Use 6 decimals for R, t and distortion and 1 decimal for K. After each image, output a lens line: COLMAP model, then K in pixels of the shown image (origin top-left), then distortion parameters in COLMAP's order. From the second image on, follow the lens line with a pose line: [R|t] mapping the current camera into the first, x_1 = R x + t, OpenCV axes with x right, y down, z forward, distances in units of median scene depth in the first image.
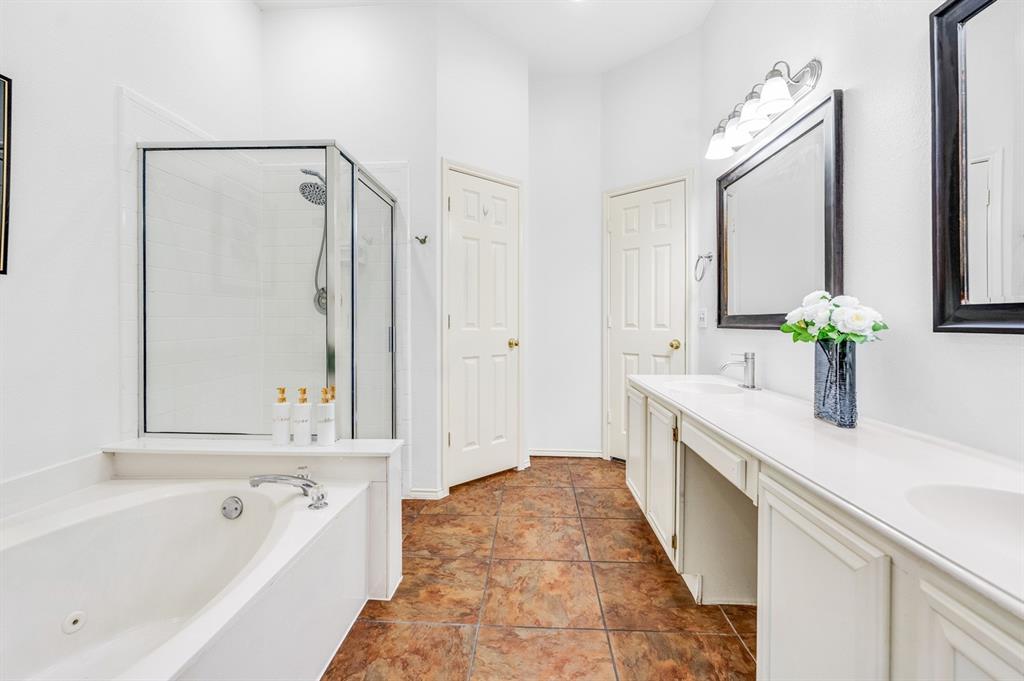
lens RADIAL K [[452.1, 0, 513.4], [0, 452.1, 326.9], [0, 0, 1]] dist [-0.003071, -0.000221]
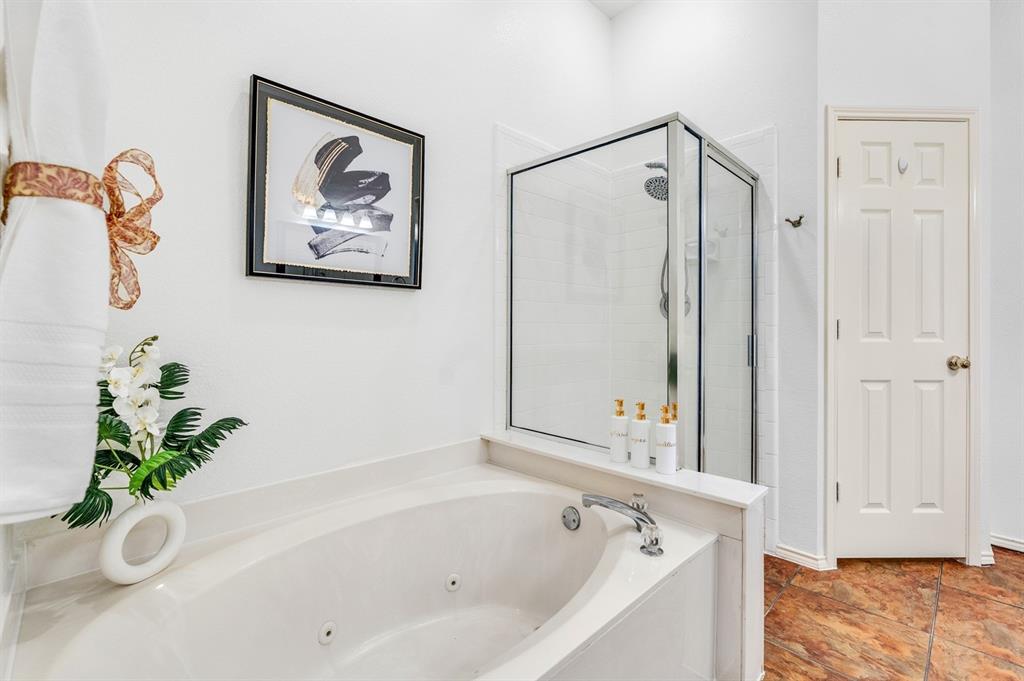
lens RADIAL K [[457.8, 0, 509.9], [0, 457.8, 323.2], [0, 0, 1]] dist [-0.001954, -0.000190]
pose [[0.730985, -0.002071, -0.682391, -0.033841], [-0.014723, 0.999715, -0.018806, -0.000012], [0.682235, 0.023794, 0.730746, 0.136409]]
